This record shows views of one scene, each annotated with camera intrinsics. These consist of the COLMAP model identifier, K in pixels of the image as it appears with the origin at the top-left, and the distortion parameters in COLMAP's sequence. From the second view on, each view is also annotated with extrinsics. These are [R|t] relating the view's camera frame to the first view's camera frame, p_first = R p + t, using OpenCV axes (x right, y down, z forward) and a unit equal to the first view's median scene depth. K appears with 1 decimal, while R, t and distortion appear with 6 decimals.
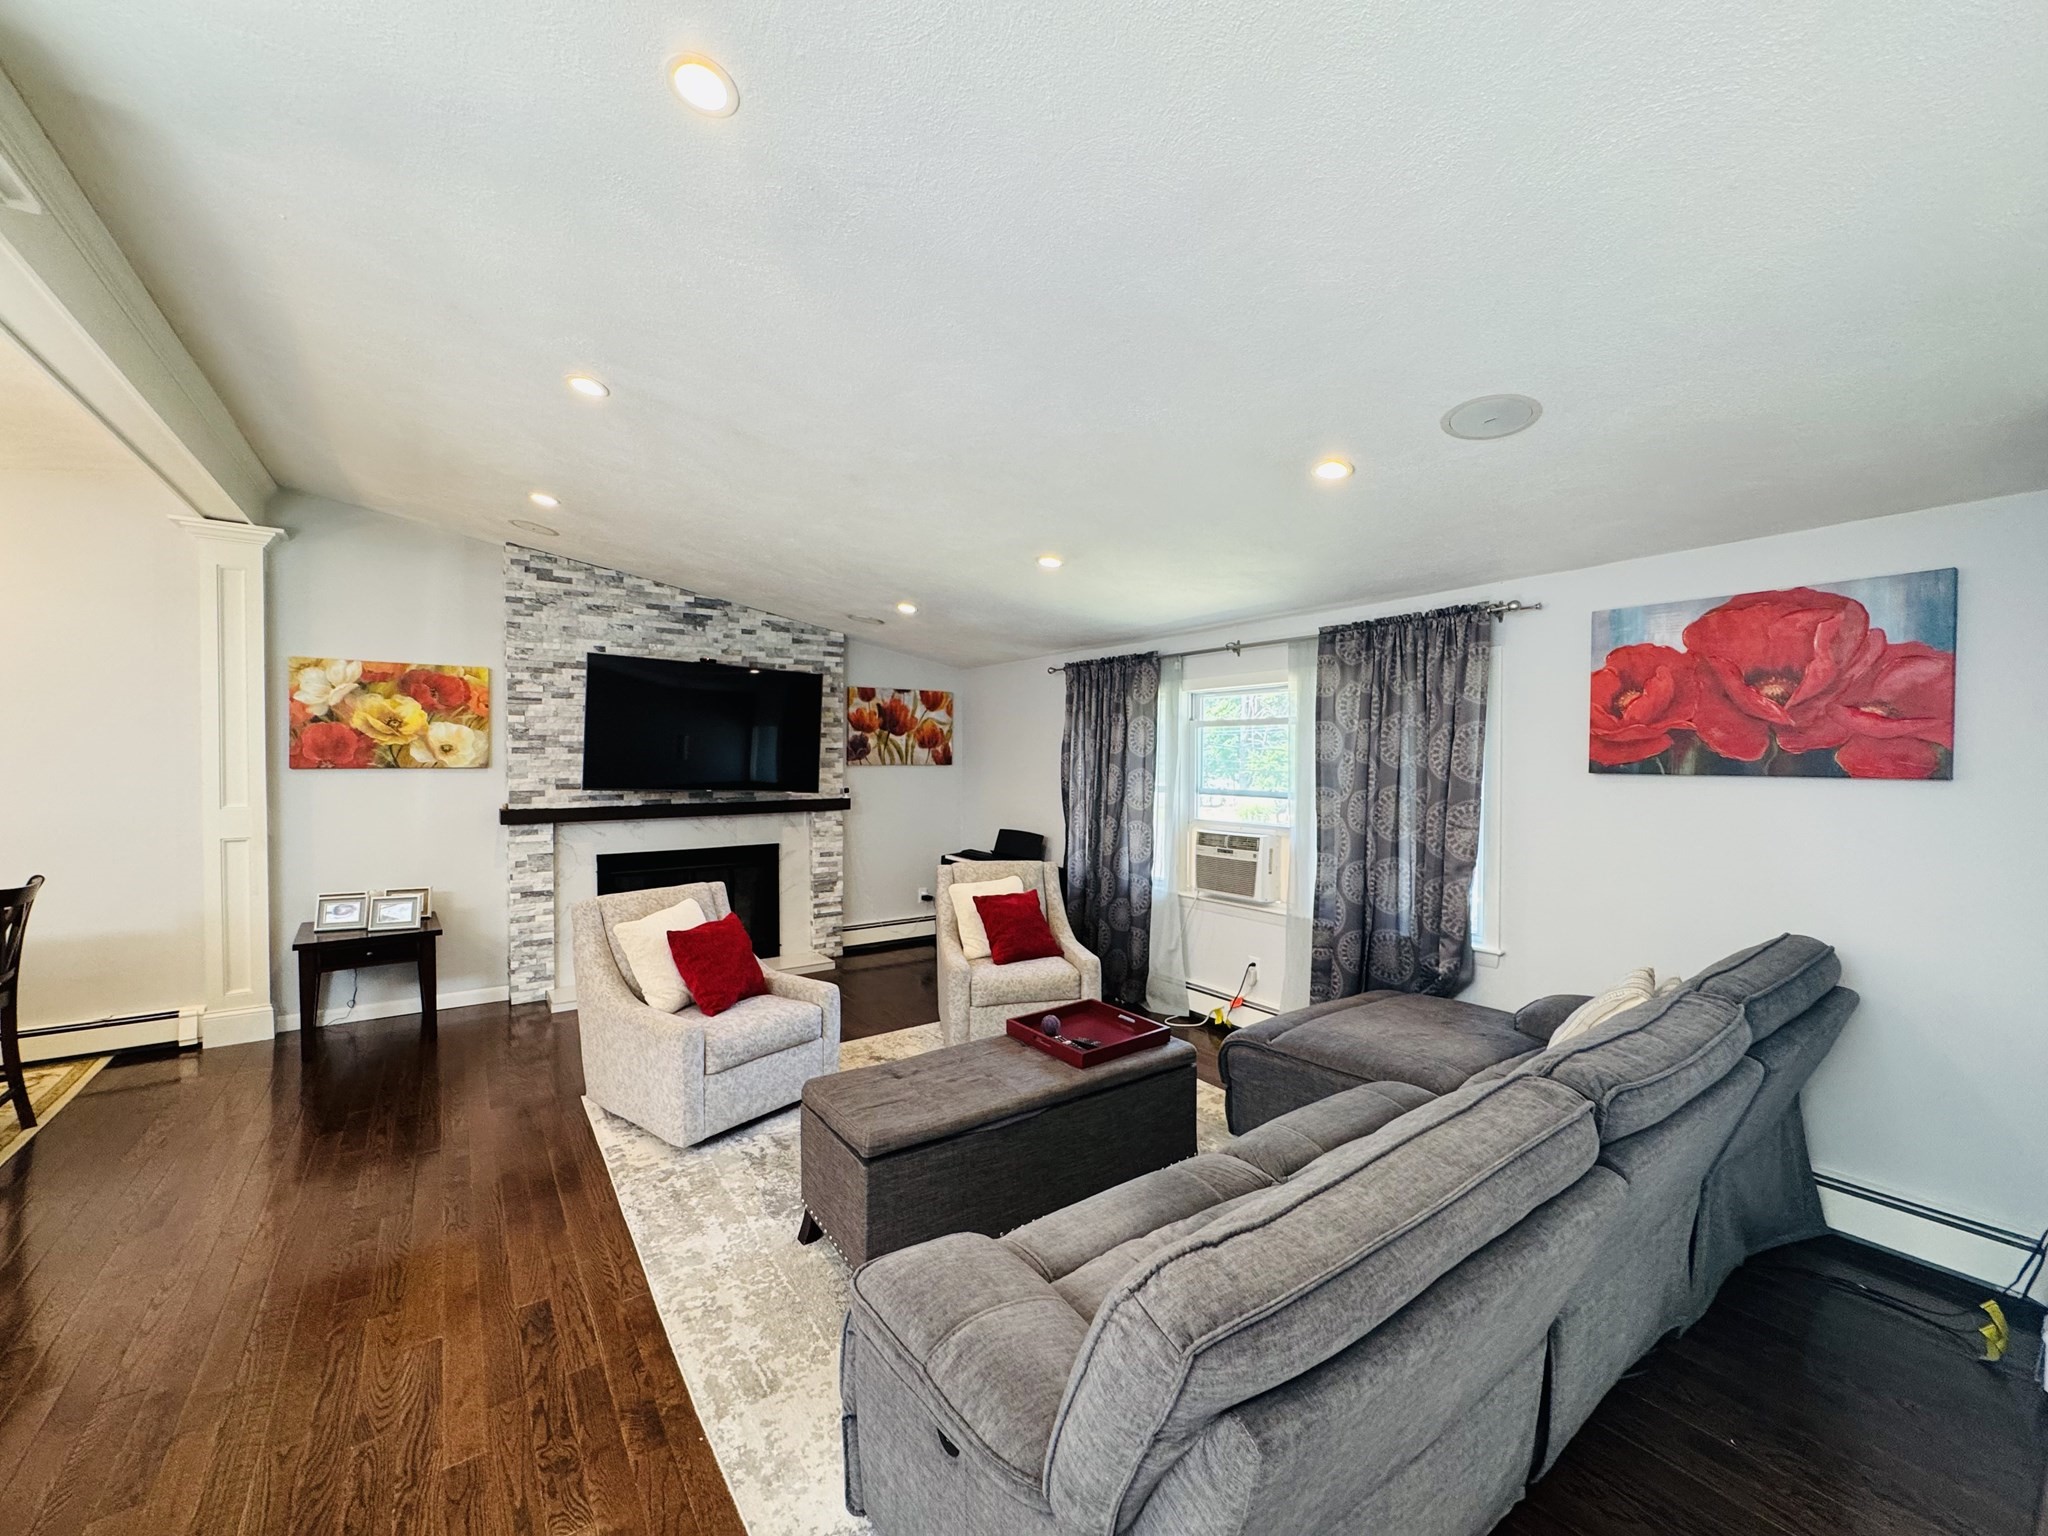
lens RADIAL K [[817.4, 0, 1020.6], [0, 817.4, 766.3], [0, 0, 1]] dist [-0.002562, 0.000673]
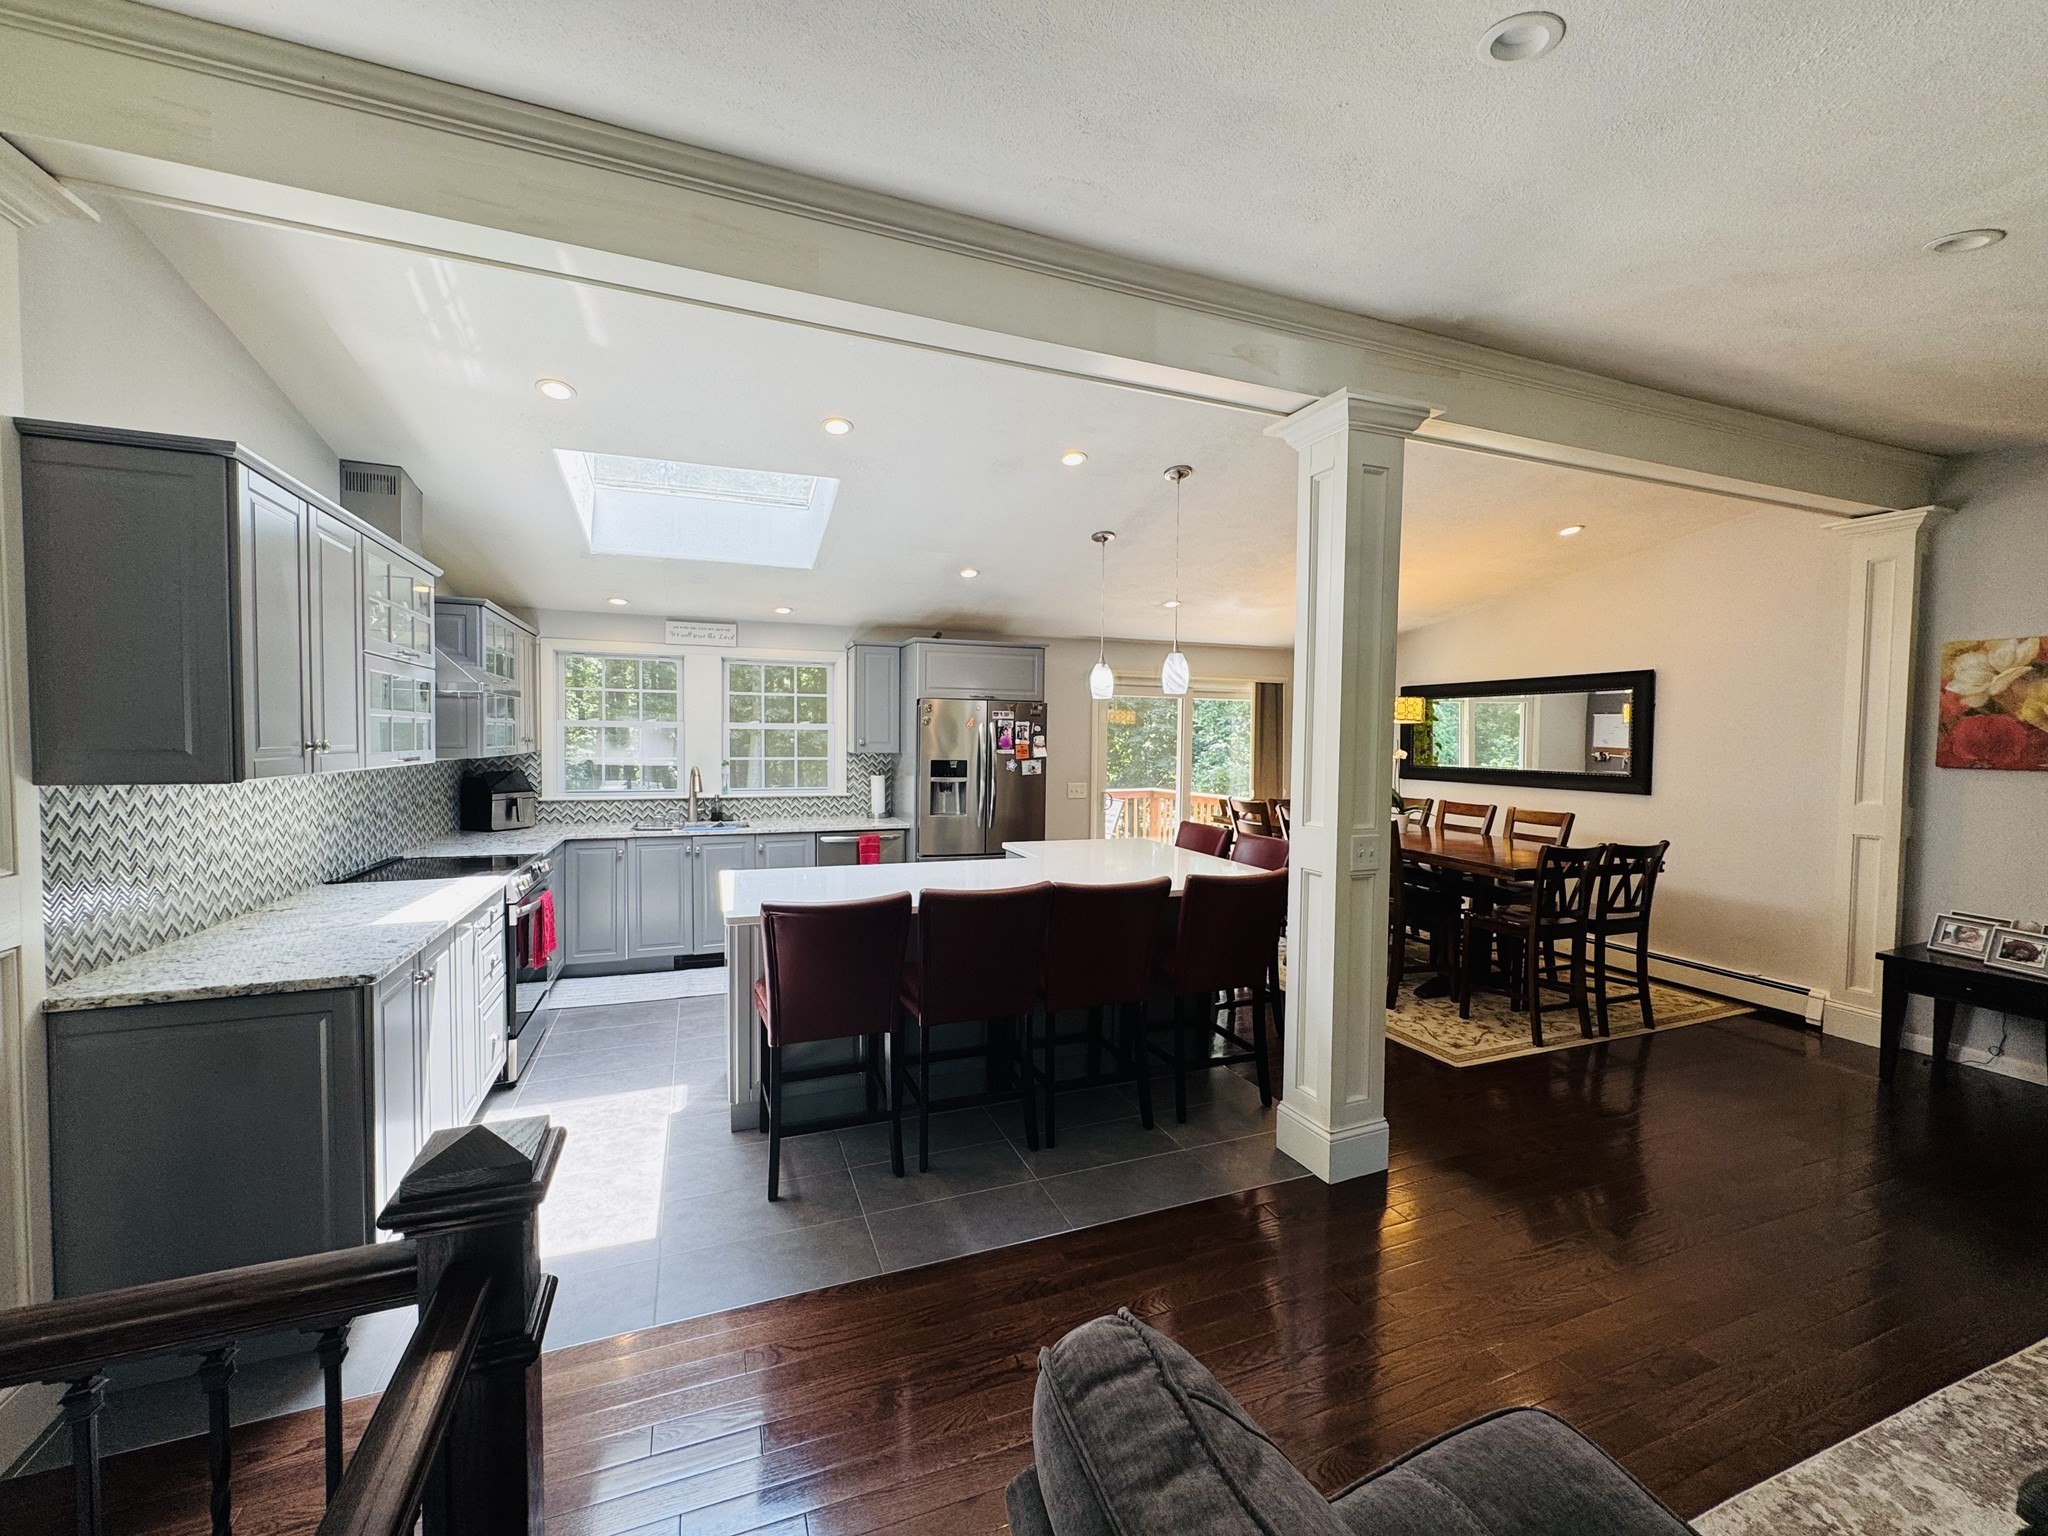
lens RADIAL K [[817.4, 0, 1022.2], [0, 817.4, 764.6], [0, 0, 1]] dist [-0.002562, 0.000673]
pose [[-0.244573, 0.032016, -0.969102, 0.230007], [-0.028110, 0.998801, 0.040092, -0.007821], [0.969223, 0.037047, -0.243380, 0.233105]]
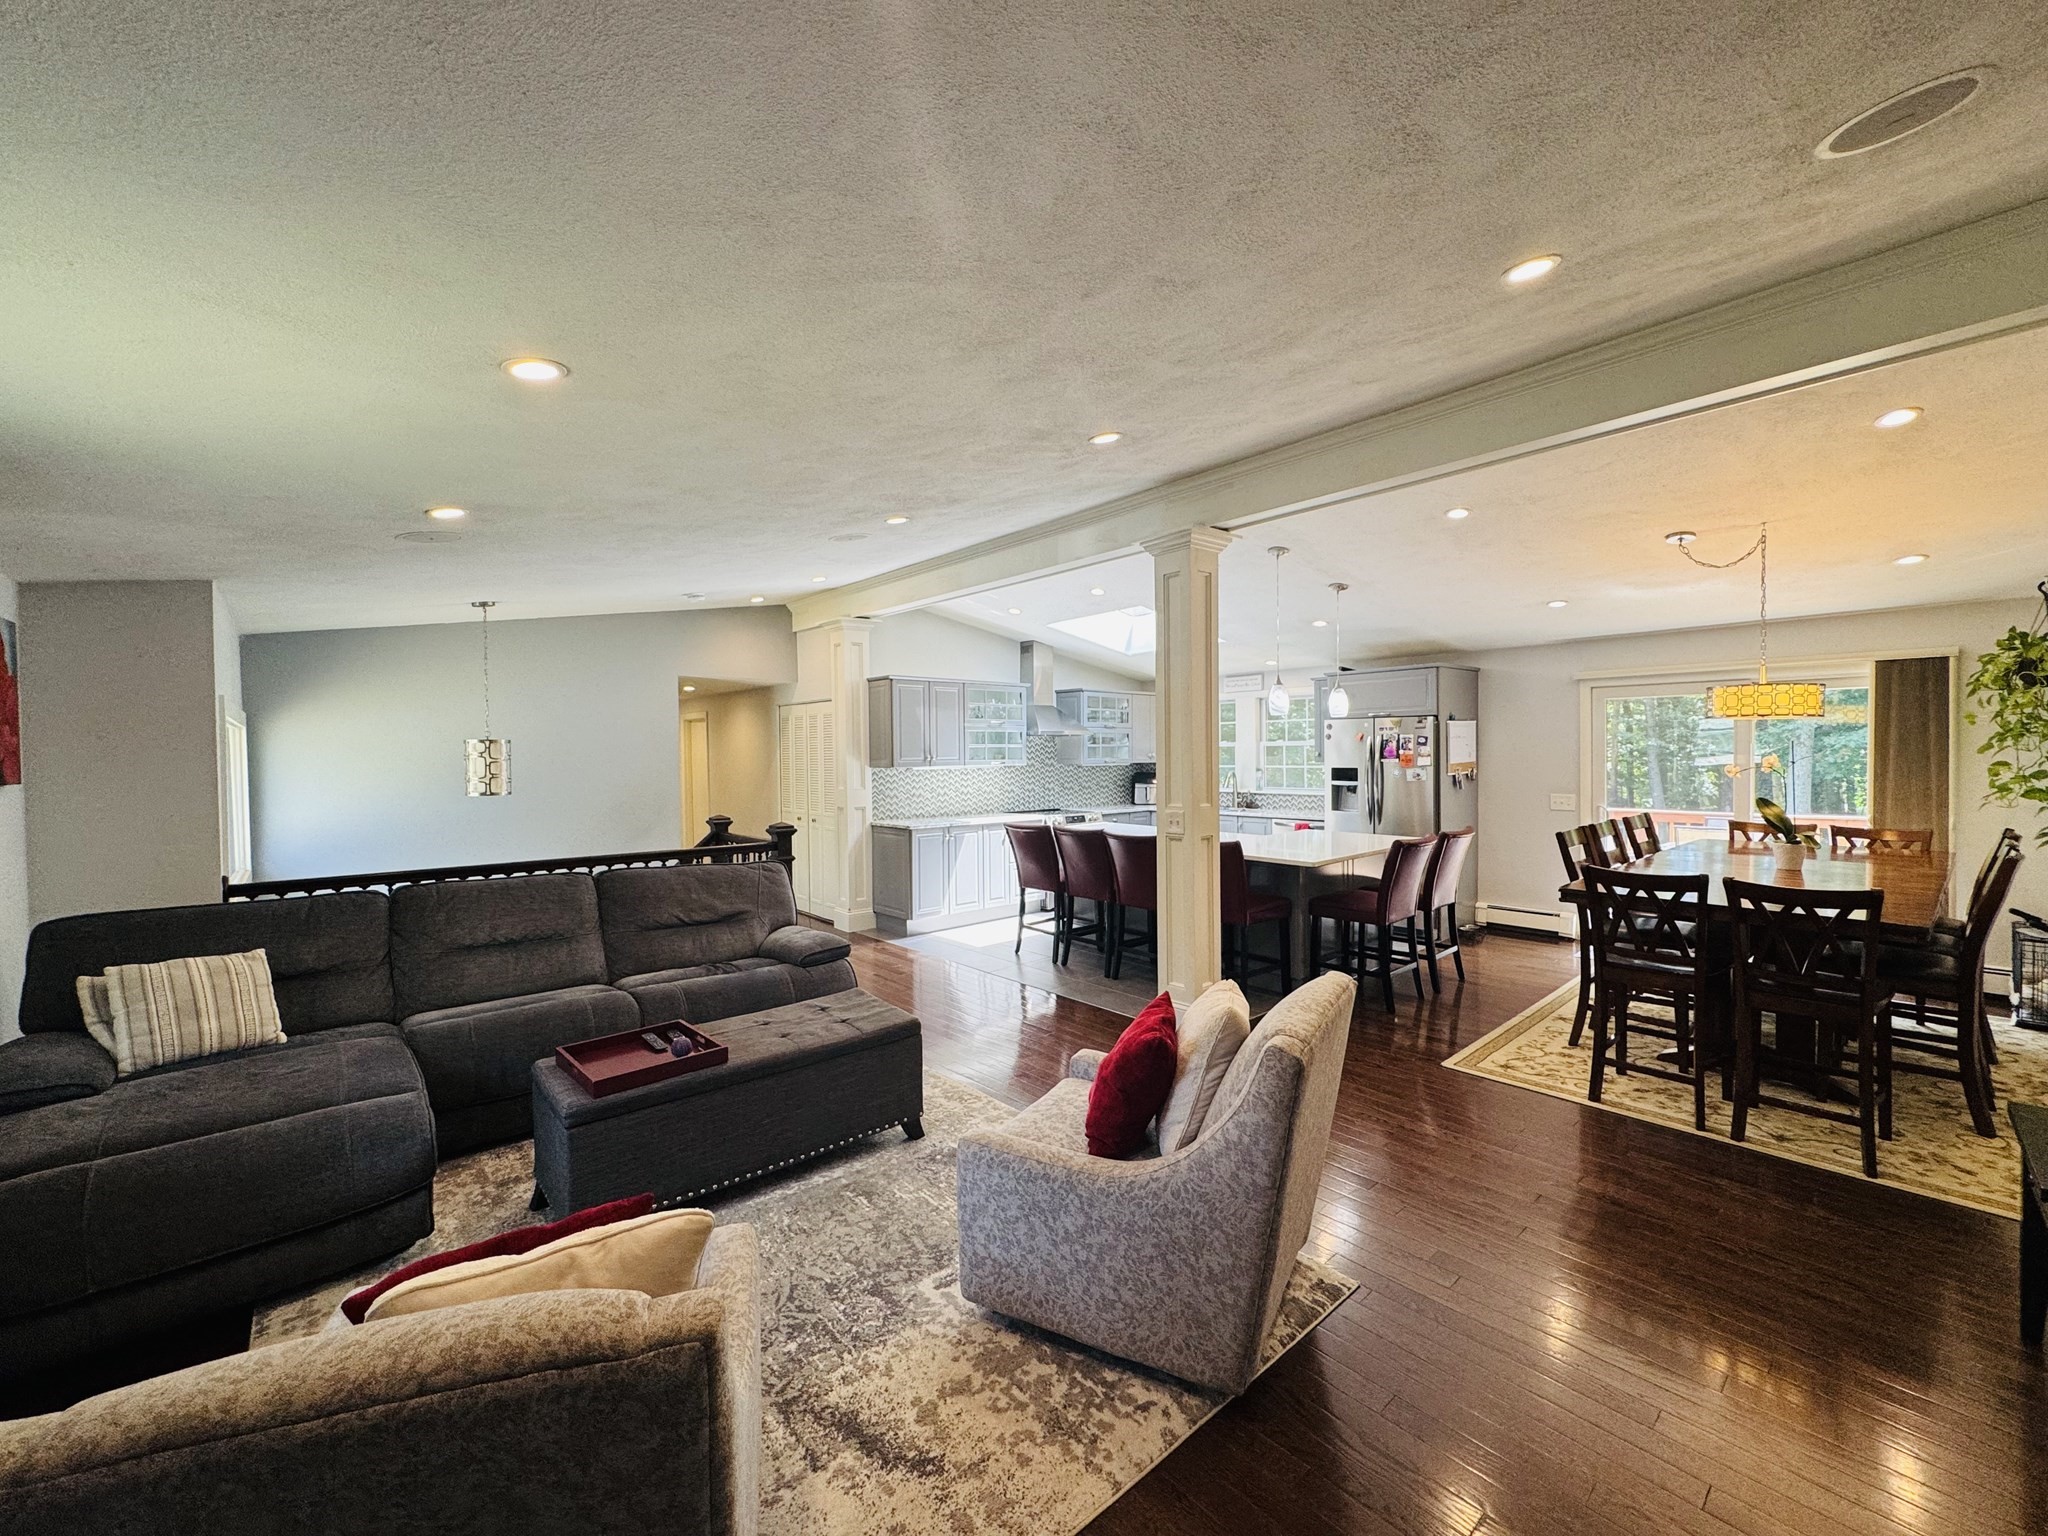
lens RADIAL K [[817.4, 0, 1025.0], [0, 817.4, 770.5], [0, 0, 1]] dist [-0.002562, 0.000673]
pose [[-0.994442, 0.013242, -0.104449, -0.172689], [0.009201, 0.999194, 0.039070, -0.022408], [0.104882, 0.037892, -0.993763, 1.292602]]
